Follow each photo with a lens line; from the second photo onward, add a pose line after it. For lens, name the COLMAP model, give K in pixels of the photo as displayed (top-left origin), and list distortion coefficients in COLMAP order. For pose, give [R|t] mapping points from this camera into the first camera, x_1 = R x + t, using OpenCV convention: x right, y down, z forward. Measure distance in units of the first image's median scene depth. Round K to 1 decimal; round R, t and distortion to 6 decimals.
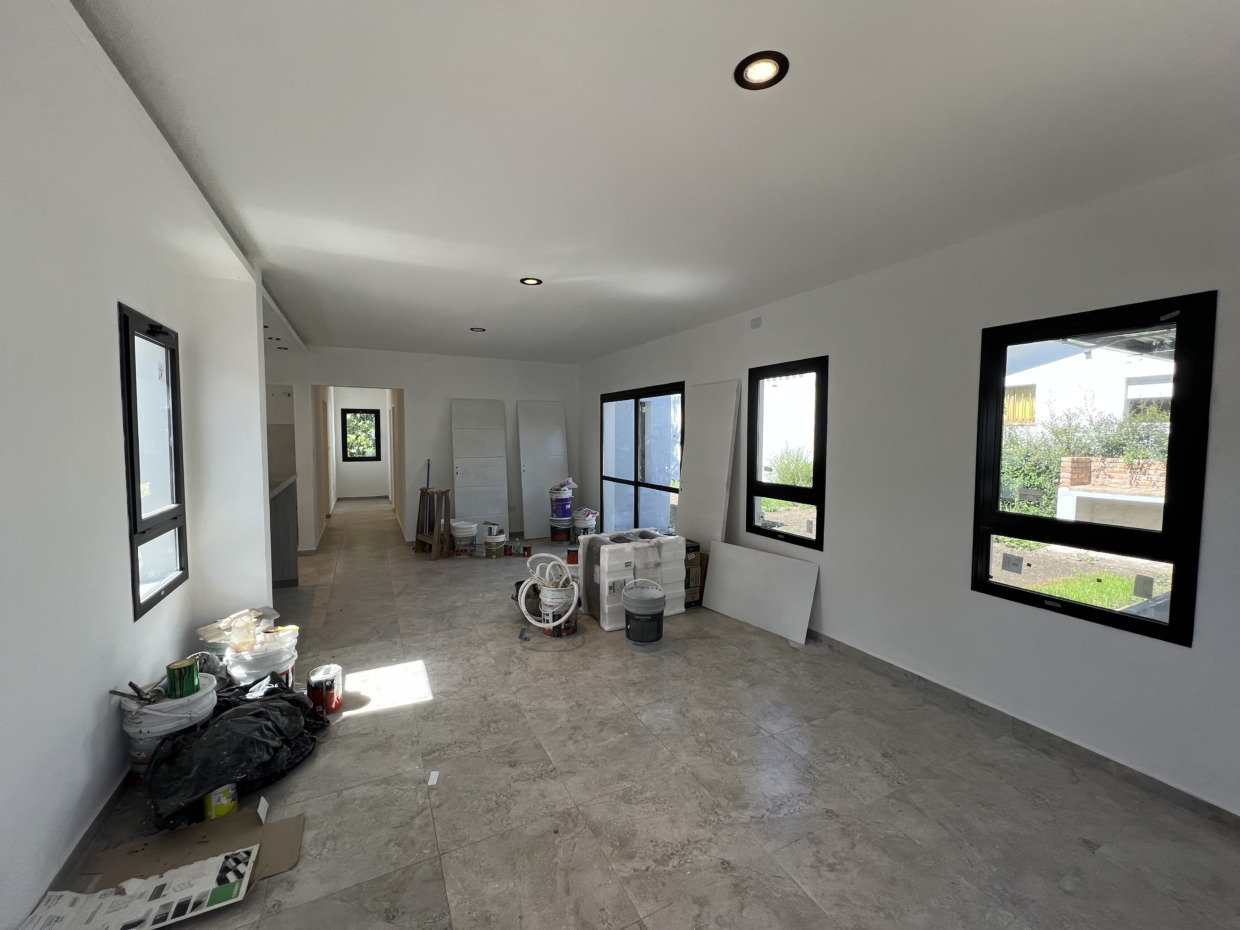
lens RADIAL K [[496.0, 0, 618.3], [0, 496.0, 461.9], [0, 0, 1]] dist [-0.001847, 0.000907]
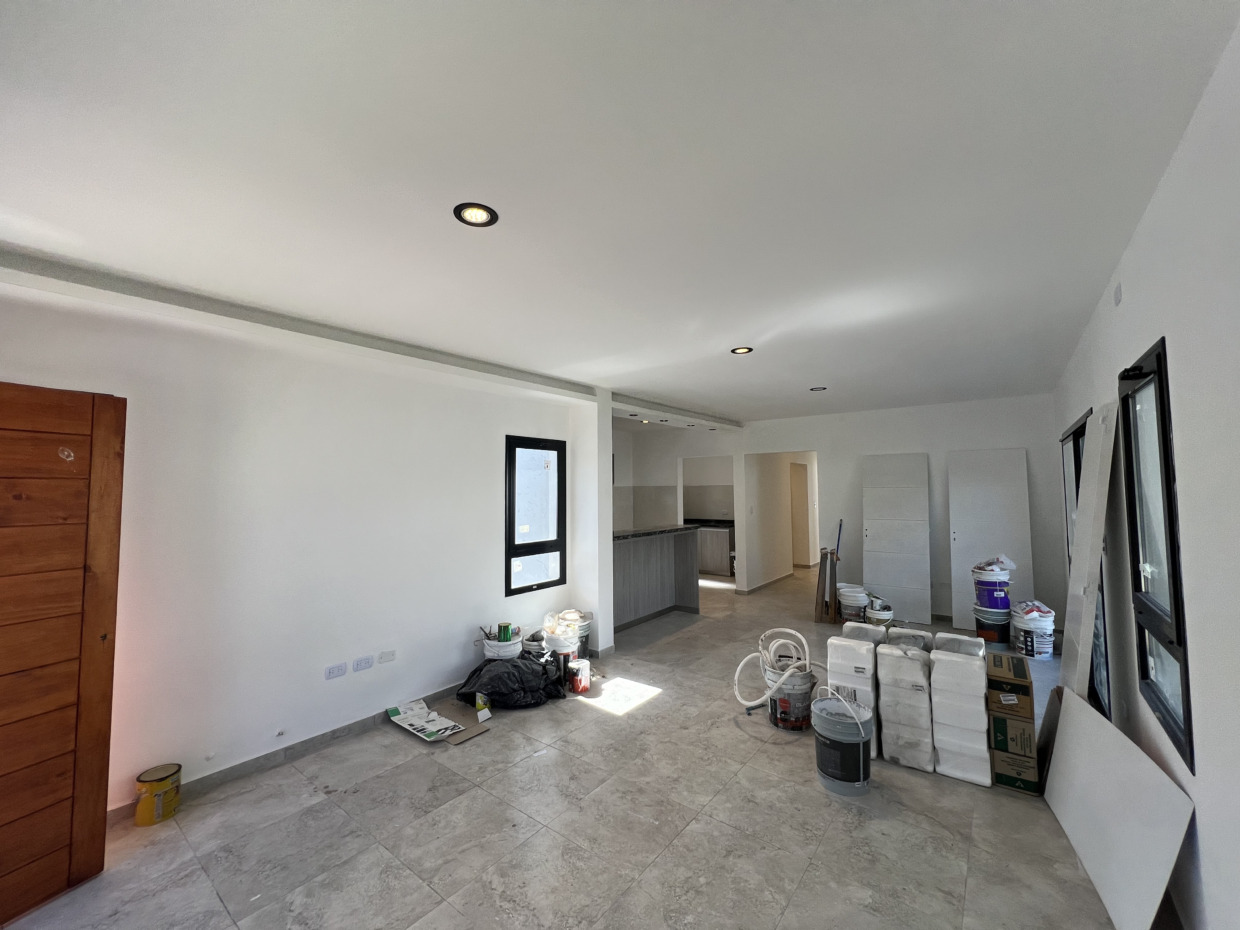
lens RADIAL K [[495.9, 0, 617.0], [0, 495.9, 463.4], [0, 0, 1]] dist [-0.002567, -0.000032]
pose [[0.419311, -0.056277, -0.906097, 0.592469], [-0.040312, 0.995938, -0.080512, -0.034147], [0.906947, 0.070287, 0.415339, 0.336259]]
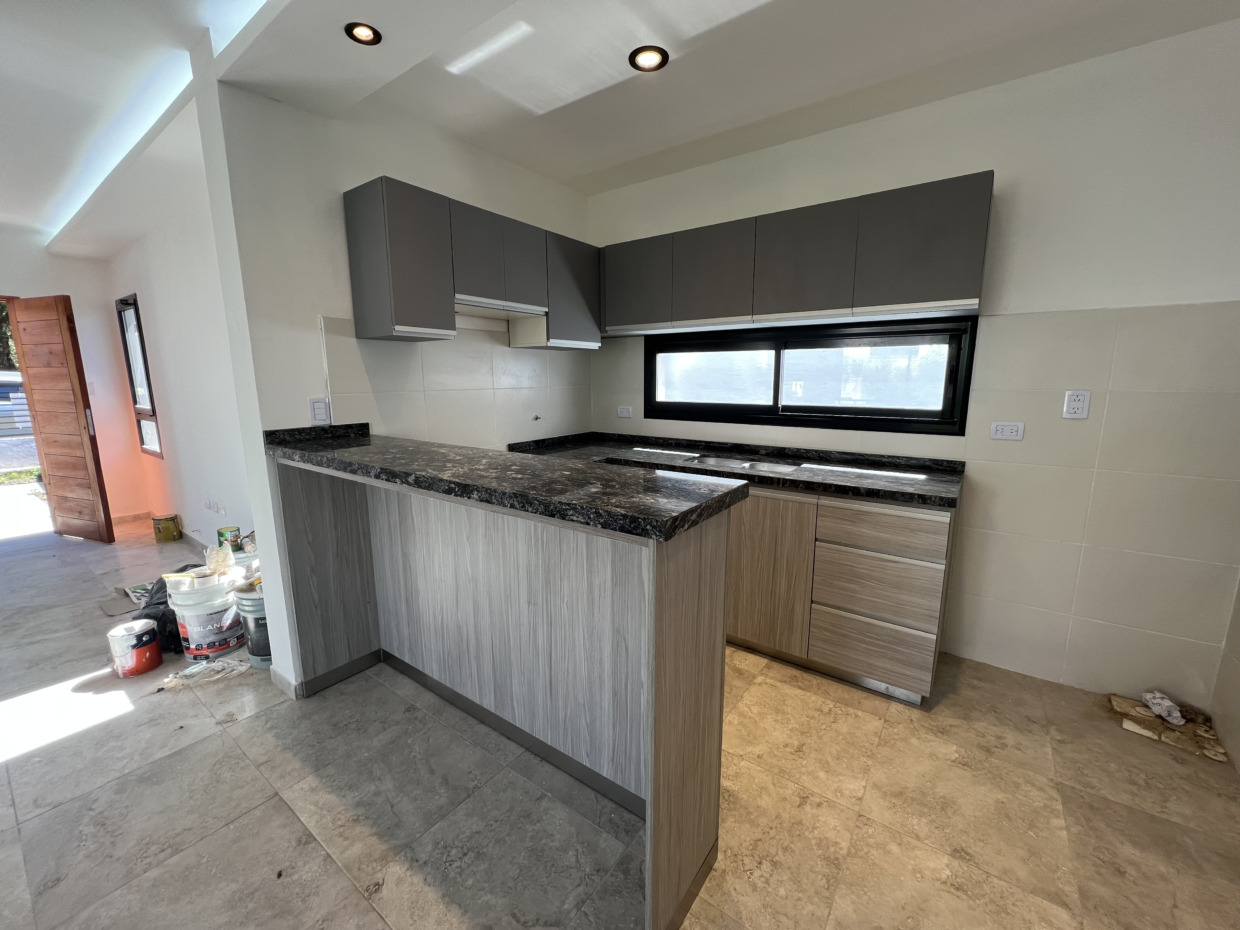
lens RADIAL K [[496.0, 0, 618.3], [0, 496.0, 461.9], [0, 0, 1]] dist [-0.001847, 0.000907]
pose [[-0.892785, 0.077537, -0.443760, -0.730324], [-0.024832, 0.975108, 0.220338, -0.054148], [0.449799, 0.207734, -0.868636, 1.531315]]
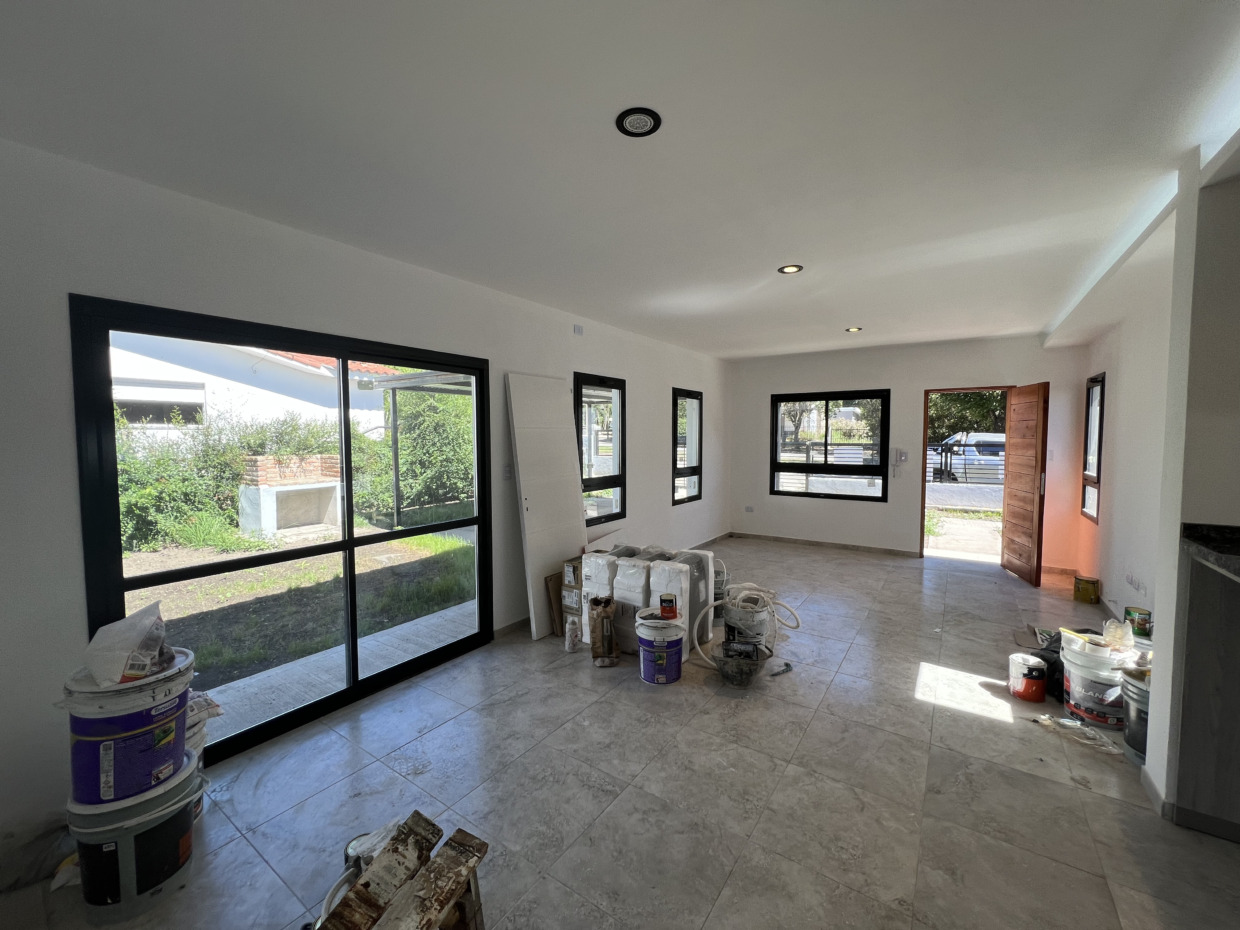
lens RADIAL K [[496.0, 0, 618.3], [0, 496.0, 461.9], [0, 0, 1]] dist [-0.001847, 0.000907]
pose [[-0.473657, -0.049186, 0.879335, -0.800952], [0.052112, 0.995125, 0.083733, -0.096171], [-0.879166, 0.085485, -0.468785, 1.639249]]
